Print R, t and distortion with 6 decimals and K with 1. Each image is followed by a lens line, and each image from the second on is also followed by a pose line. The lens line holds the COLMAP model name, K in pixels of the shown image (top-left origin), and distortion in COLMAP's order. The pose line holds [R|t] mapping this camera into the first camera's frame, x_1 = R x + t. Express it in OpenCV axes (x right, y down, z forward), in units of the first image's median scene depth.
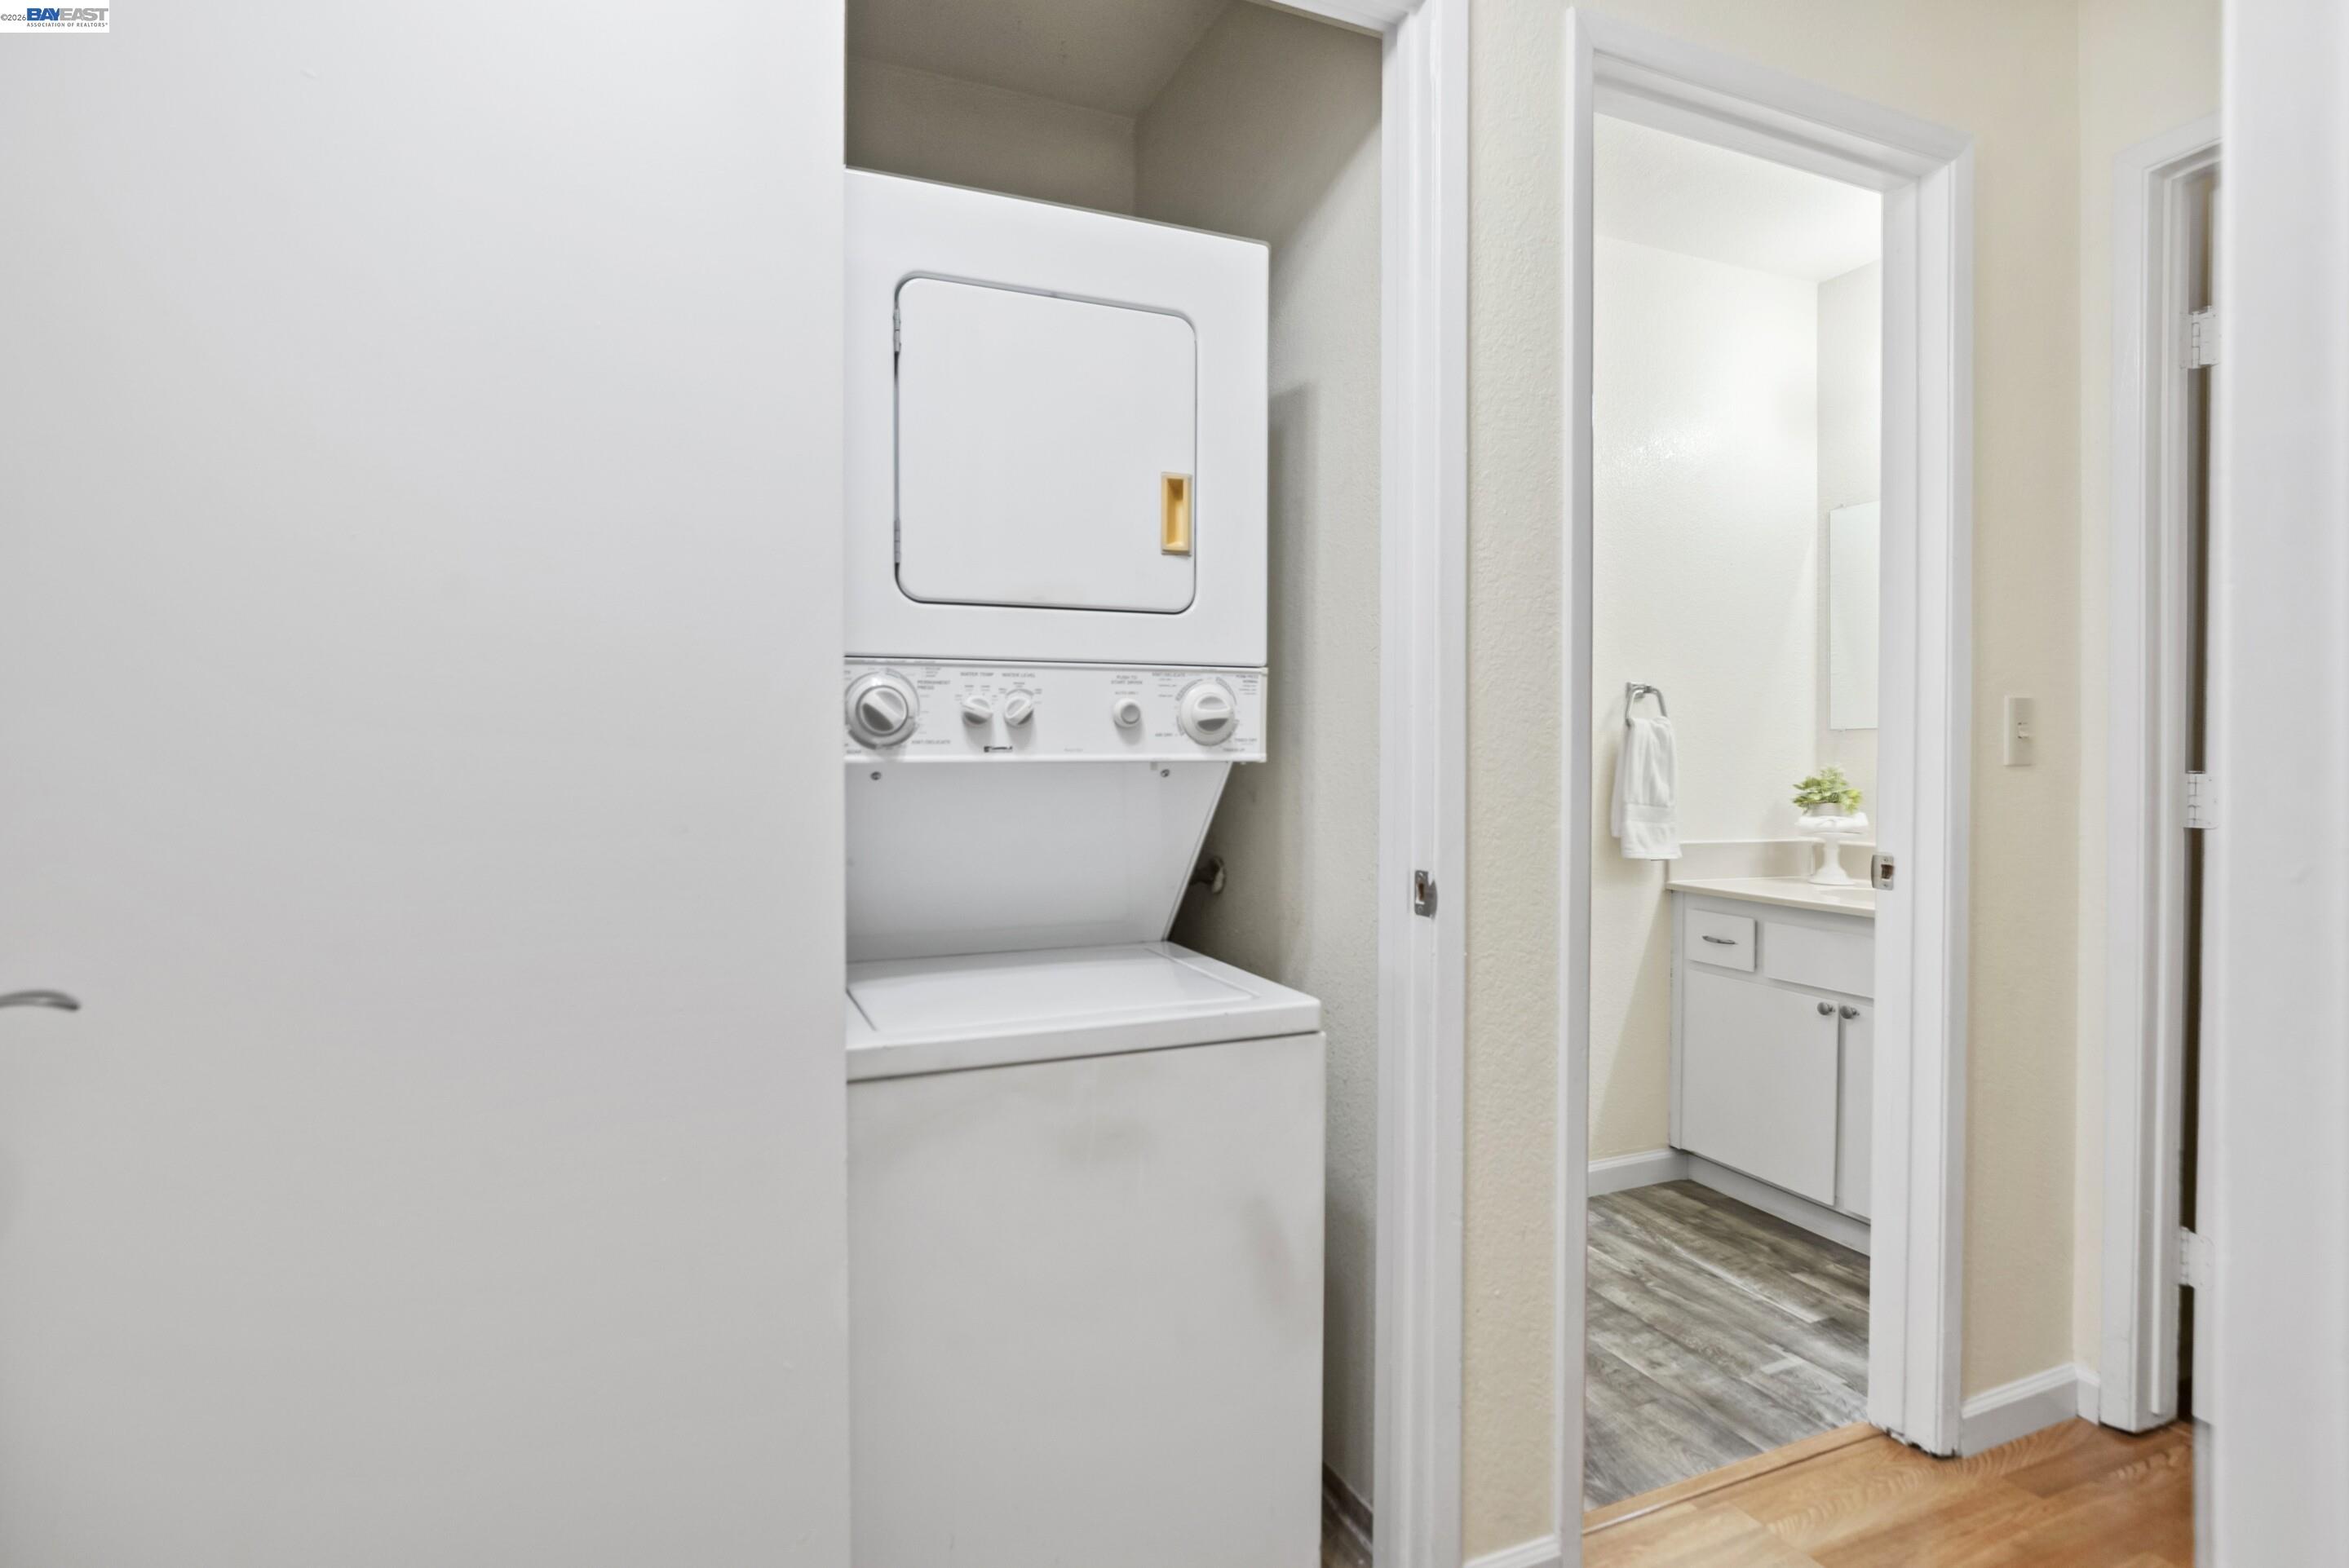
lens RADIAL K [[1222.1, 0, 1186.9], [0, 1222.1, 775.9], [0, 0, 1]] dist [-0.003013, 0.000000]
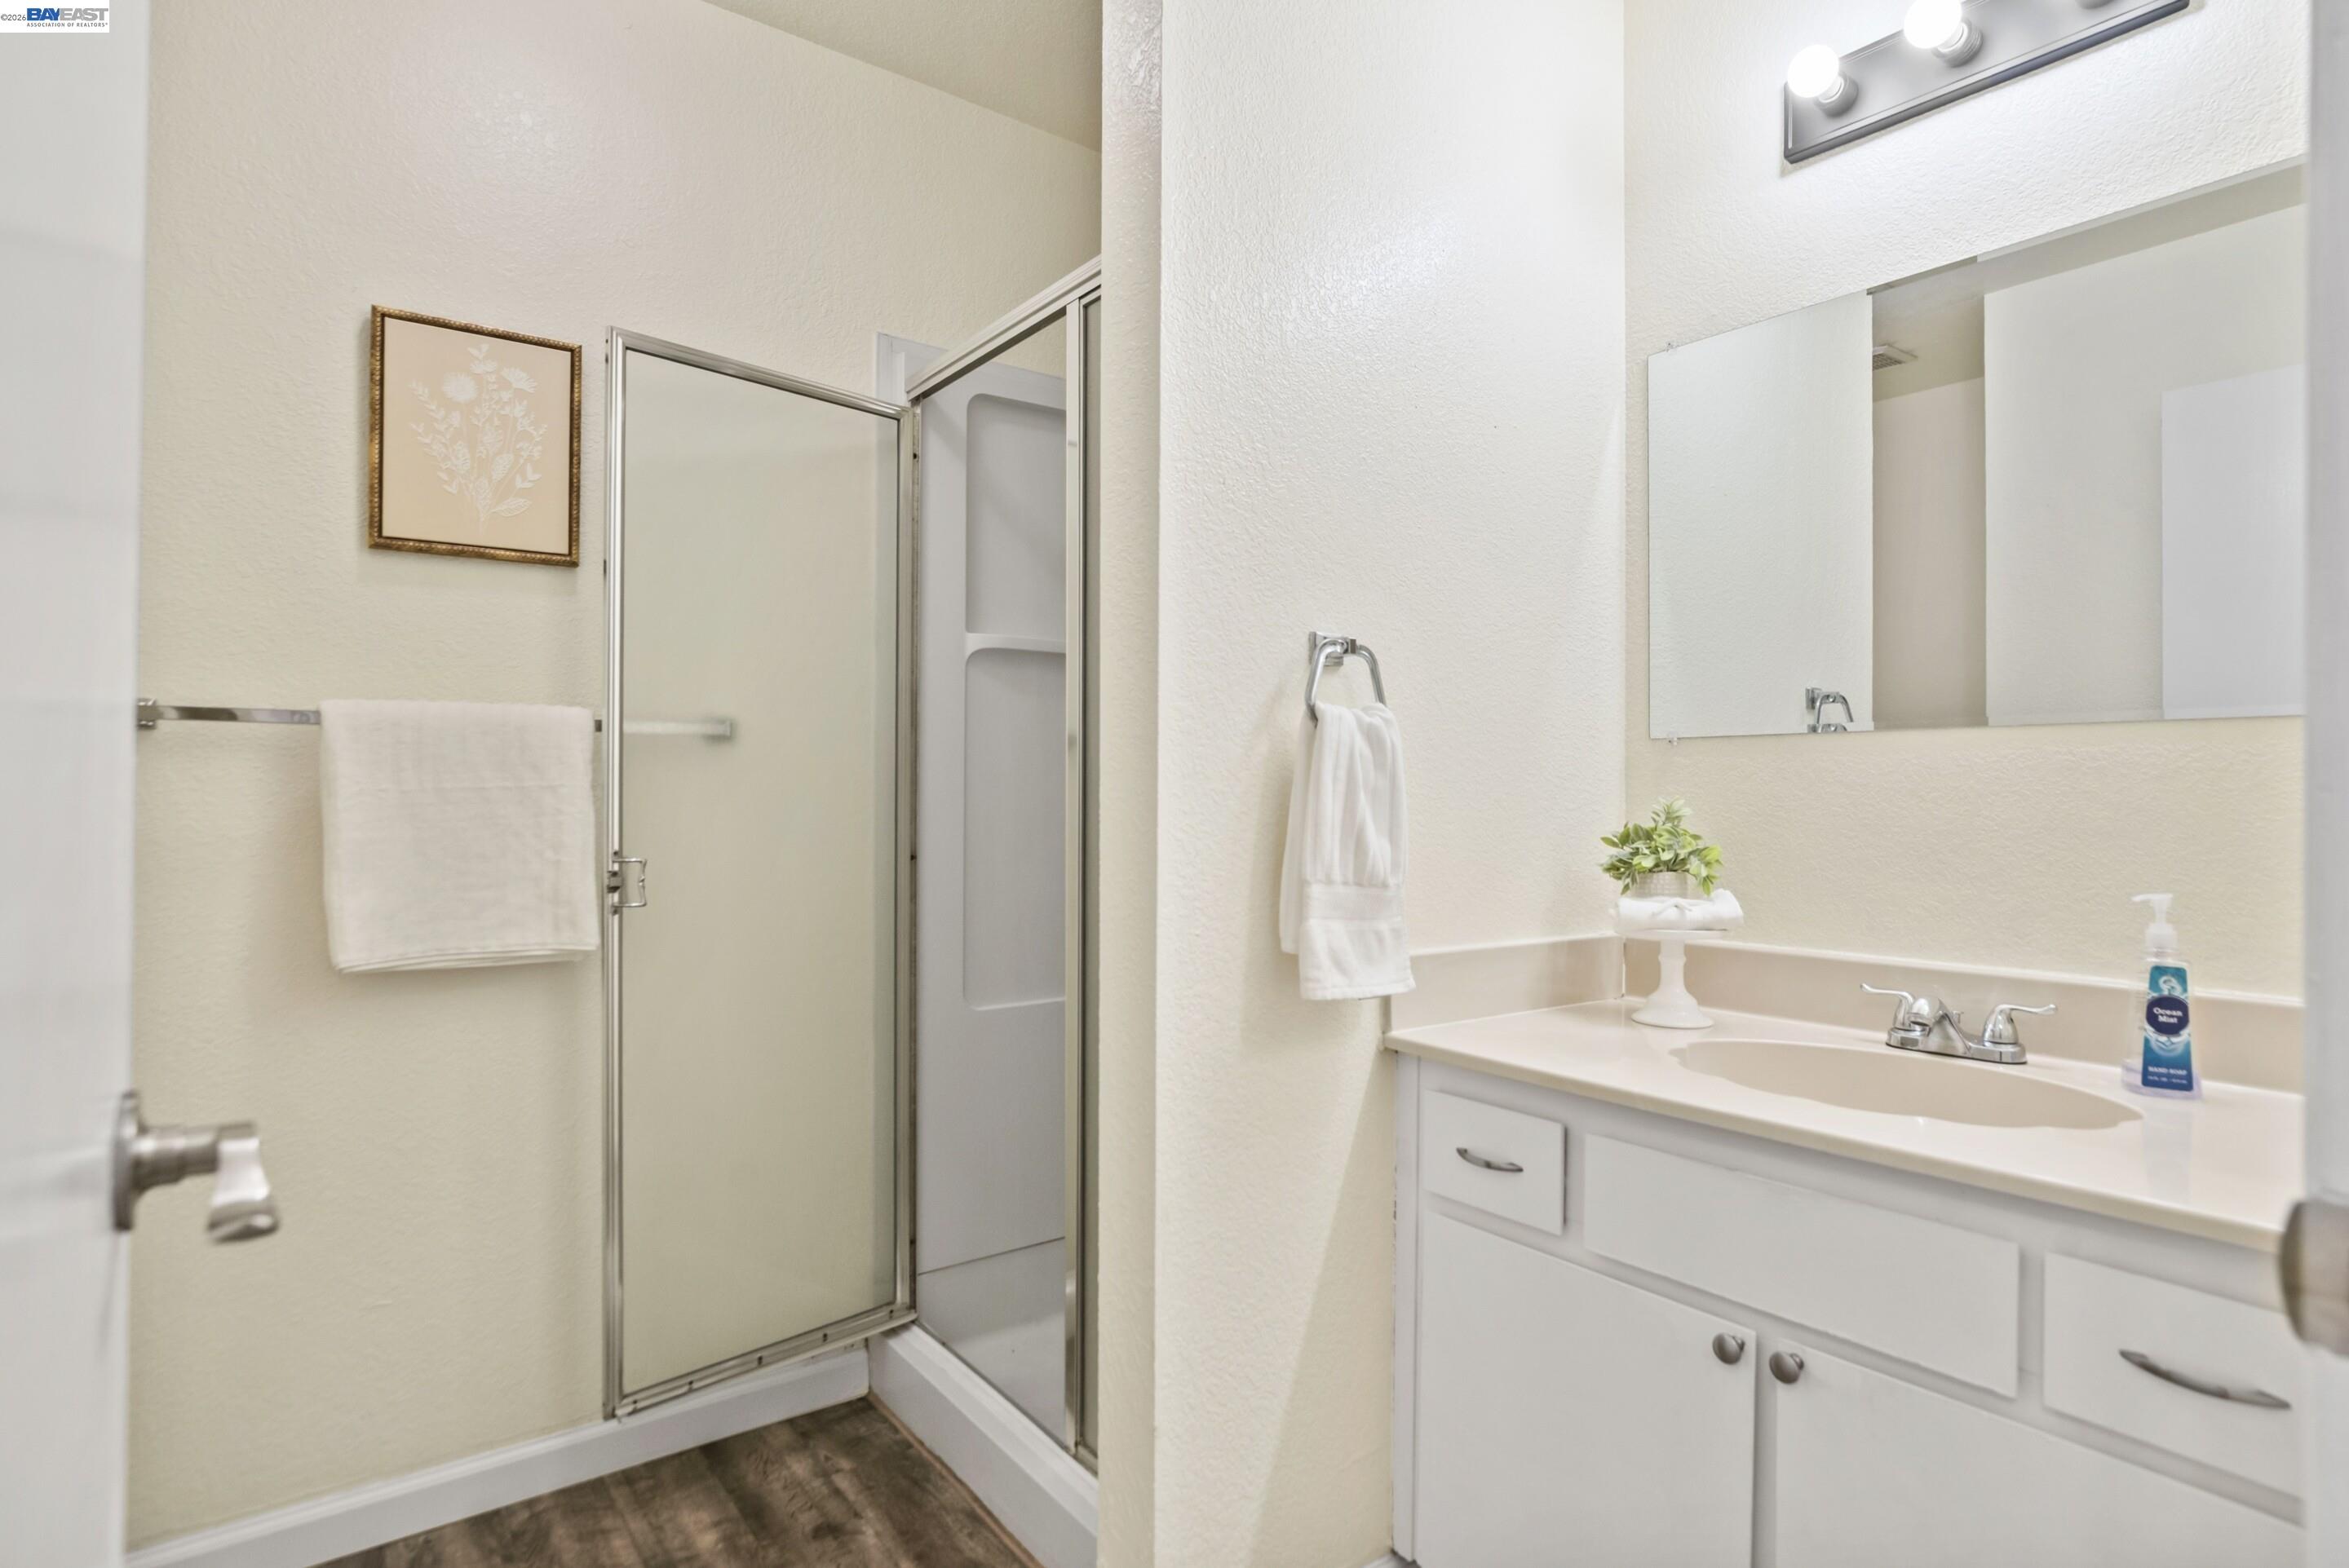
lens RADIAL K [[1187.0, 0, 1159.0], [0, 1187.0, 803.6], [0, 0, 1]] dist [-0.000852, 0.000454]
pose [[0.976722, 0.000905, 0.214509, 0.200715], [-0.000570, 0.999999, -0.001622, -0.007241], [-0.214510, 0.001462, 0.976721, 0.552582]]
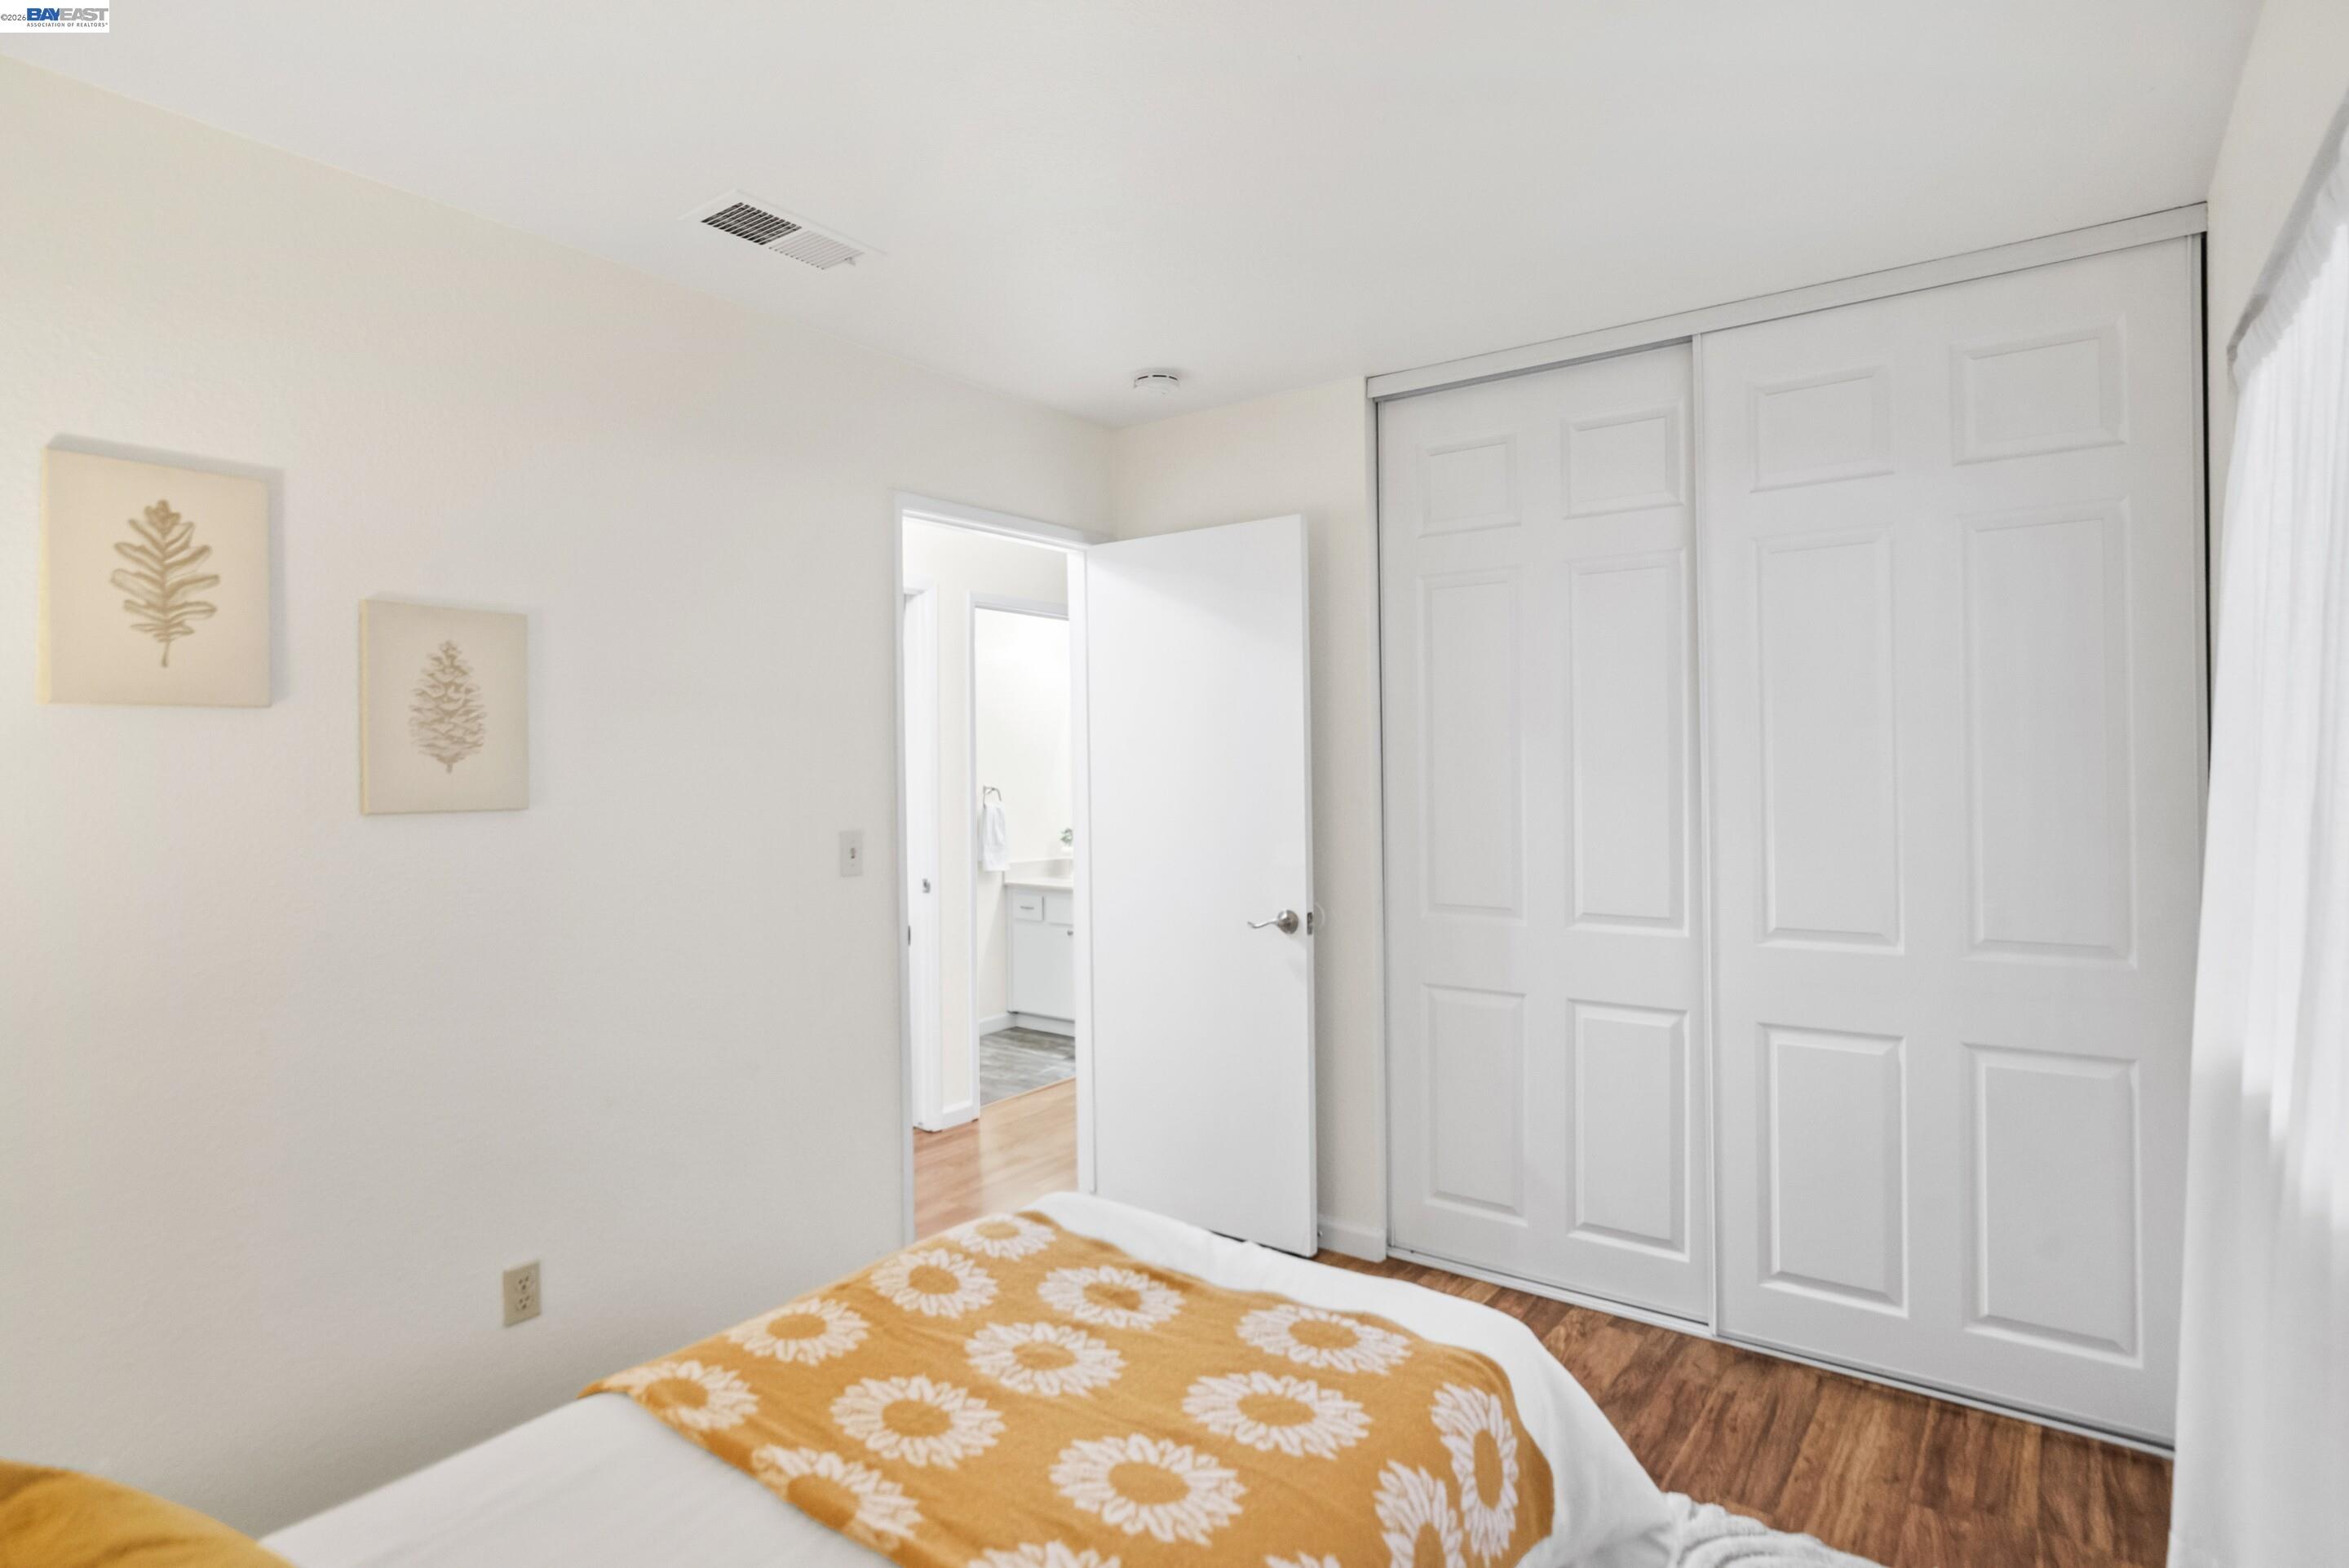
lens RADIAL K [[1222.0, 0, 1209.9], [0, 1222.0, 817.5], [0, 0, 1]] dist [-0.003070, 0.000470]
pose [[0.859501, -0.025862, 0.510480, -0.361513], [0.015247, 0.999572, 0.024969, -0.067972], [-0.510907, -0.013677, 0.859527, -0.958758]]
